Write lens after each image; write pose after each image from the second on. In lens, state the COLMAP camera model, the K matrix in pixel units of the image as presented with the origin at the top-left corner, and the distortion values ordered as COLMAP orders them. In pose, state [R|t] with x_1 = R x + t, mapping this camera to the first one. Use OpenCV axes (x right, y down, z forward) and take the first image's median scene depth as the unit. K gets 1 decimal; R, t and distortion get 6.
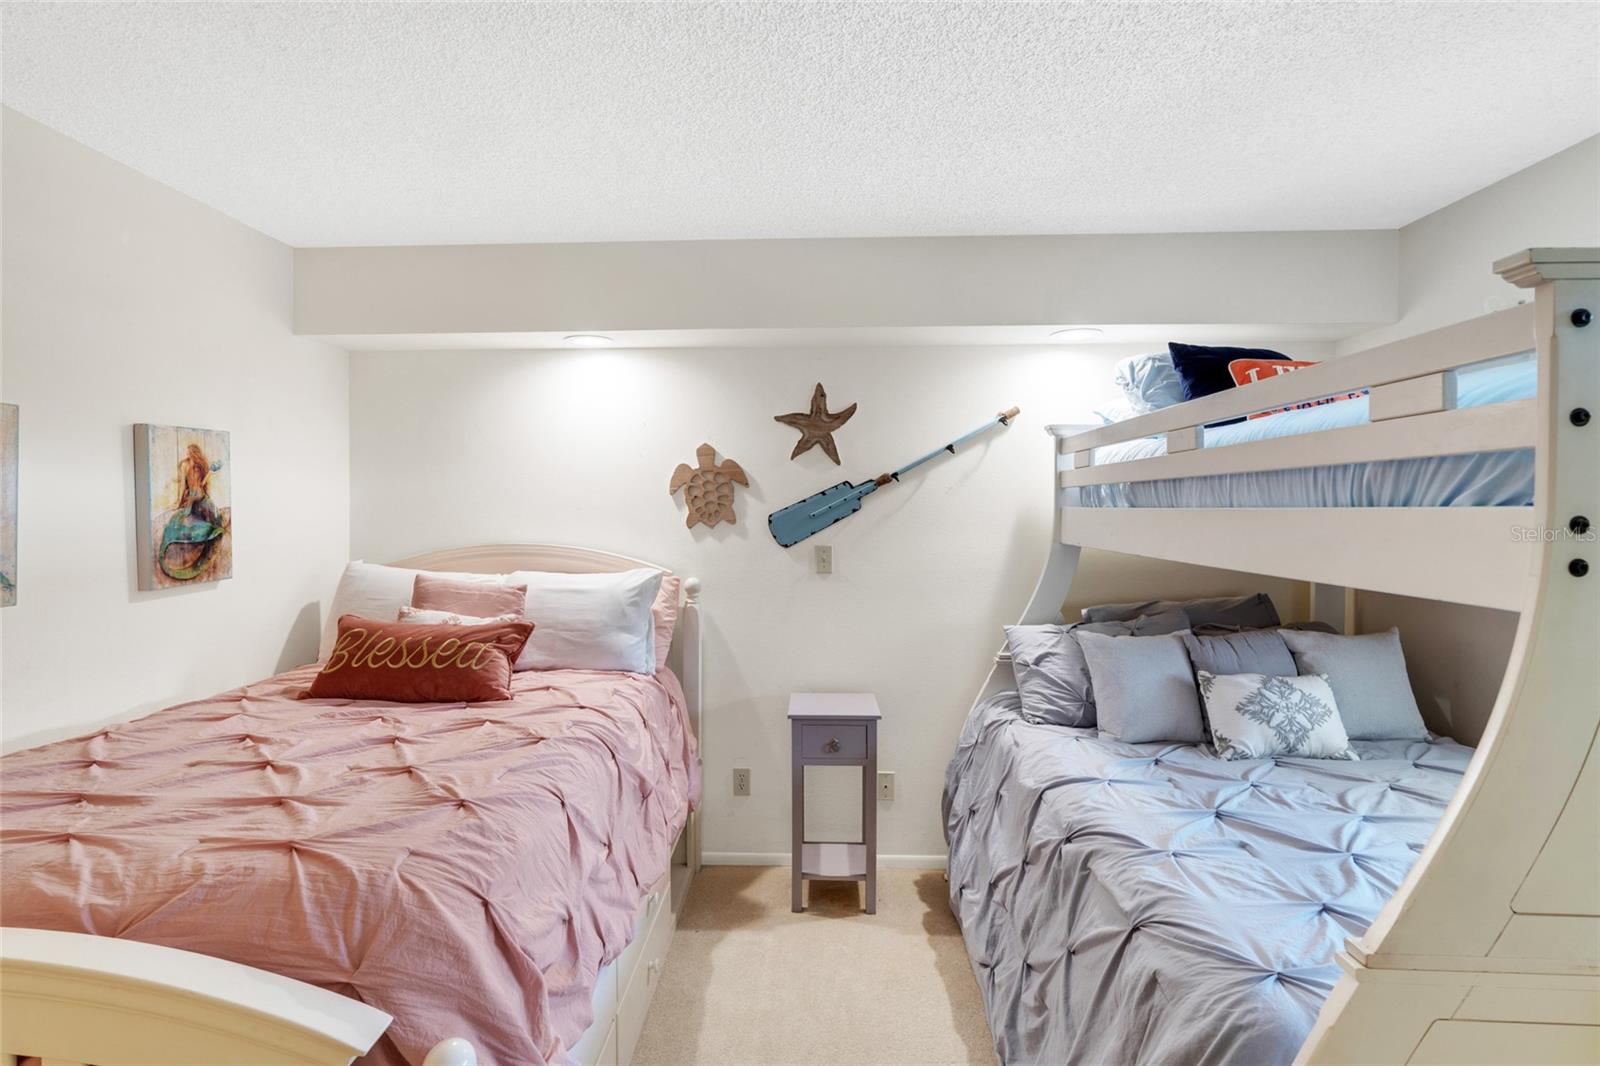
lens RADIAL K [[774.4, 0, 792.4], [0, 774.4, 512.9], [0, 0, 1]] dist [-0.013884, 0.000432]
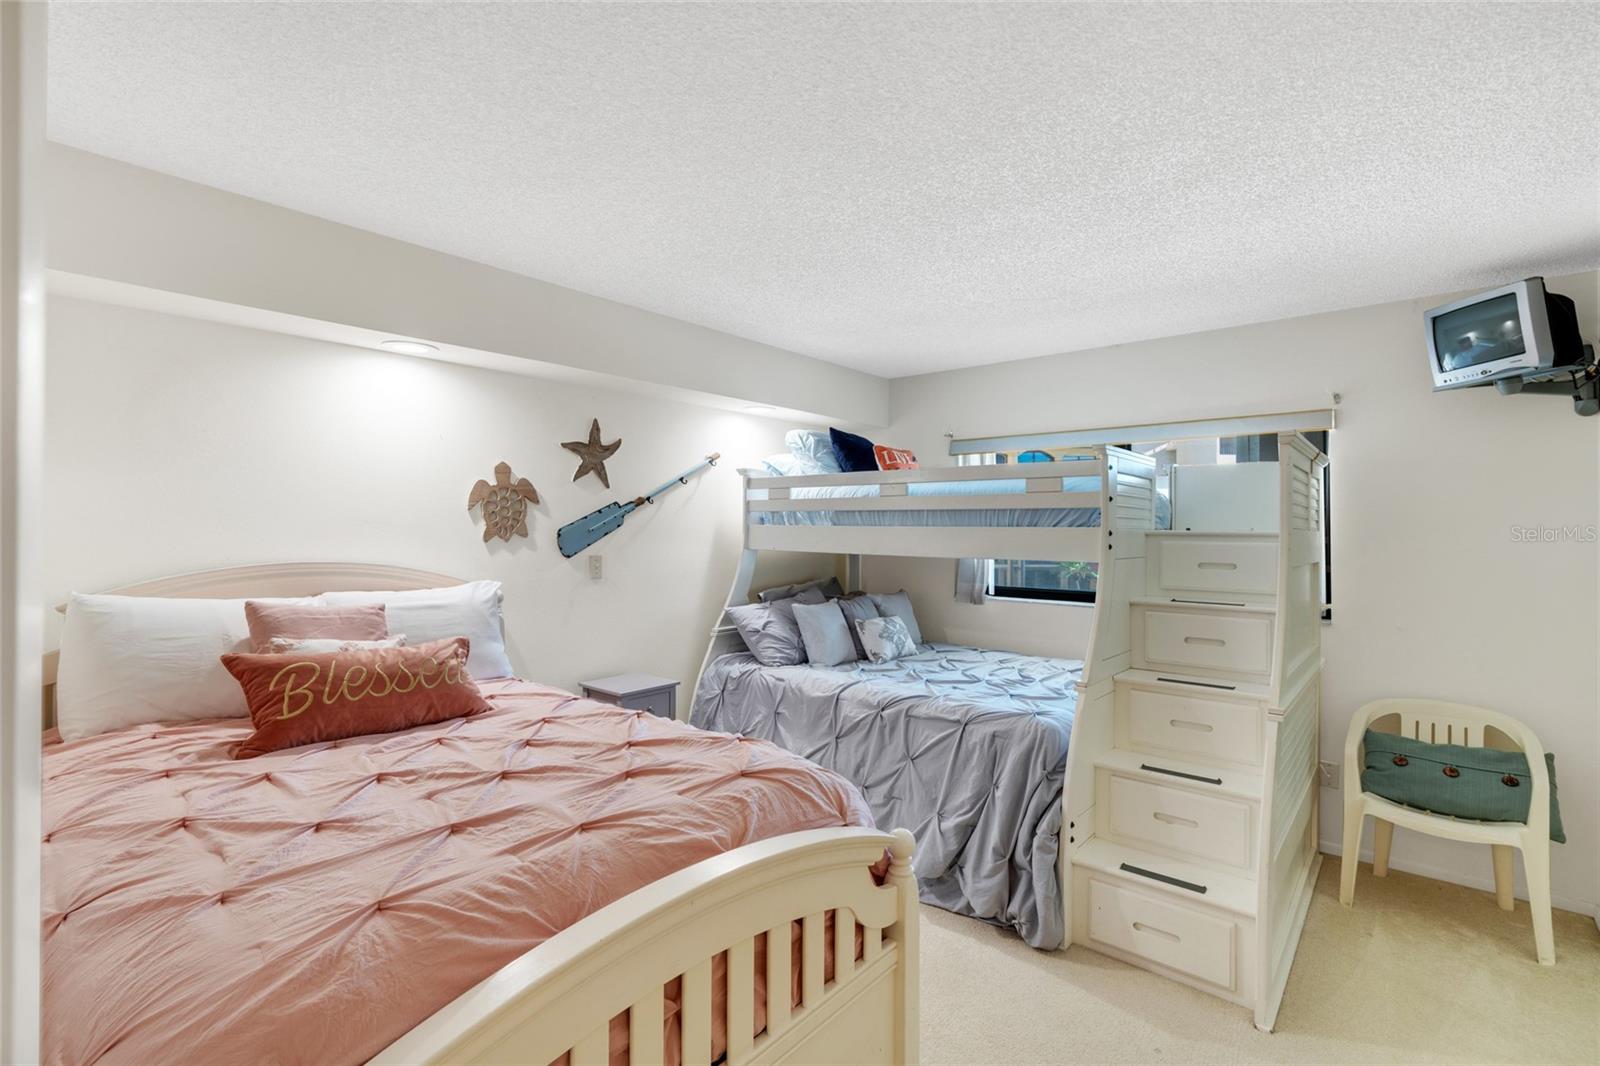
lens RADIAL K [[774.4, 0, 792.4], [0, 774.4, 512.9], [0, 0, 1]] dist [-0.013884, 0.000432]
pose [[0.596550, 0.019271, 0.802345, -0.752082], [-0.003674, 0.999767, -0.021281, 0.001363], [-0.802568, 0.009747, 0.596481, 0.049932]]
